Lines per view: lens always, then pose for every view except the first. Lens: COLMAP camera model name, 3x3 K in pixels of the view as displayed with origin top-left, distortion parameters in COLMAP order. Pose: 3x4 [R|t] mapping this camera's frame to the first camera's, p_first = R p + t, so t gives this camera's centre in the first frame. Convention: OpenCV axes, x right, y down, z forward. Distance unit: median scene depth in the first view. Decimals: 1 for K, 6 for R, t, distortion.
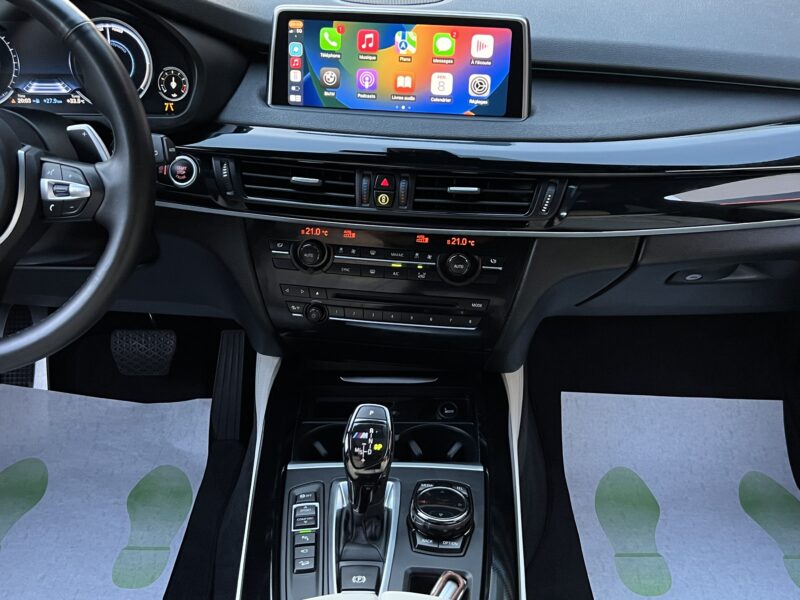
lens RADIAL K [[886.3, 0, 399.1], [0, 886.3, 306.8], [0, 0, 1]] dist [0.040983, 0.000000]
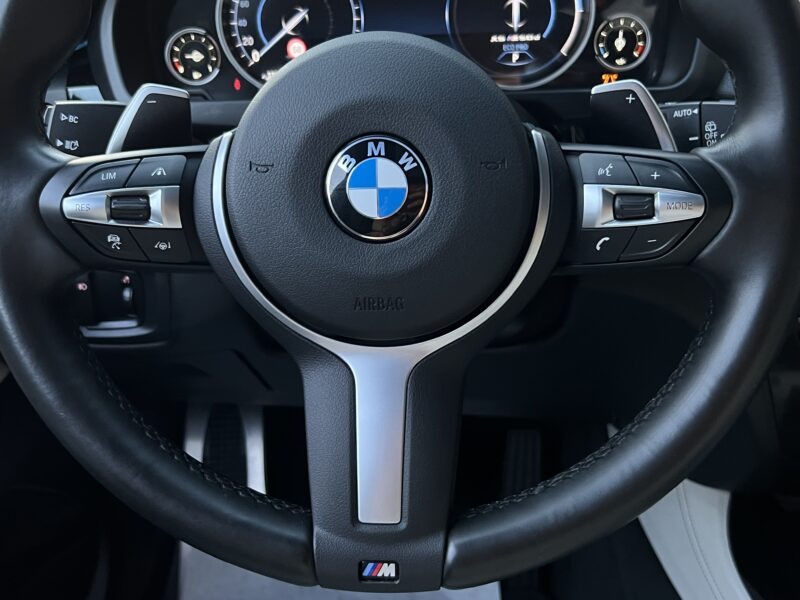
lens RADIAL K [[886.3, 0, 397.1], [0, 886.3, 304.9], [0, 0, 1]] dist [0.040983, 0.000000]
pose [[0.998808, -0.027449, -0.040353, -0.397834], [0.024688, 0.997420, -0.067409, -0.040450], [0.042100, 0.066332, 0.996909, 0.429060]]
